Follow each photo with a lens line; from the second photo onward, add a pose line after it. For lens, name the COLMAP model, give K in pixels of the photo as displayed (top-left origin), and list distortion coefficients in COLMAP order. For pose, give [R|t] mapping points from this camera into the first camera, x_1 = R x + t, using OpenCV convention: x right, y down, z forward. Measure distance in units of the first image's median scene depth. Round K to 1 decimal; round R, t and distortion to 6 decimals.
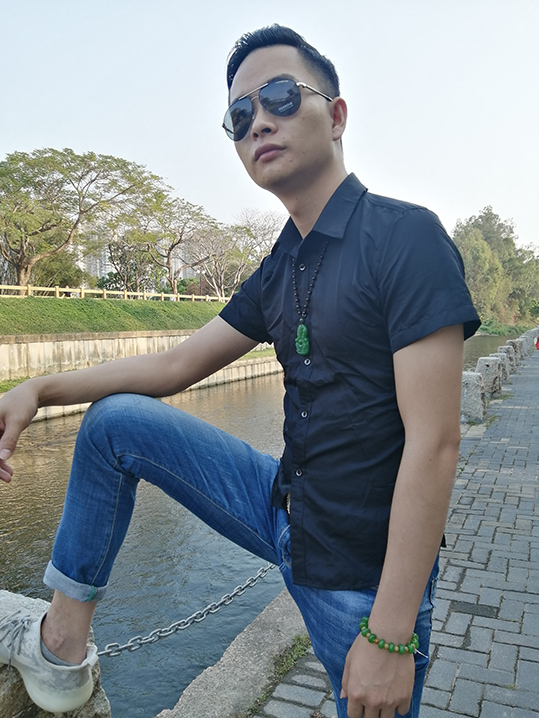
lens RADIAL K [[568.7, 0, 269.4], [0, 568.7, 338.3], [0, 0, 1]] dist [-0.000132, -0.007132]
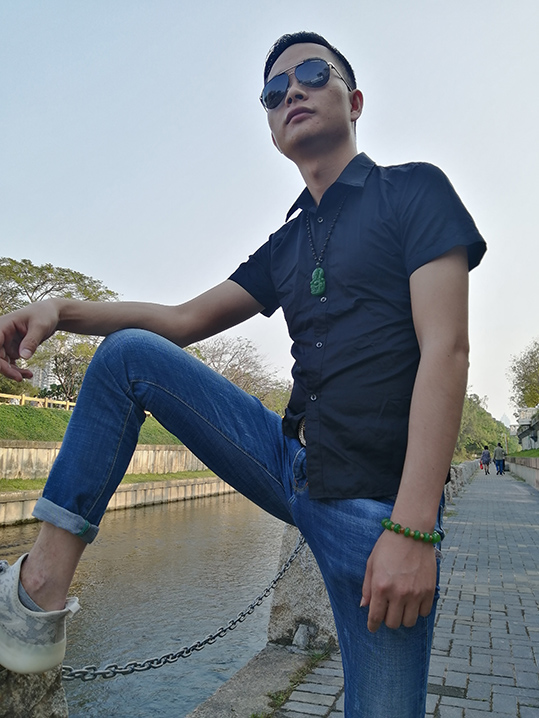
lens RADIAL K [[562.0, 0, 270.7], [0, 562.0, 360.2], [0, 0, 1]] dist [0.090384, -0.108643]
pose [[0.991663, 0.075973, 0.104083, -0.129263], [-0.051539, 0.974136, -0.220005, 0.372902], [-0.118106, 0.212806, 0.969930, 0.000024]]
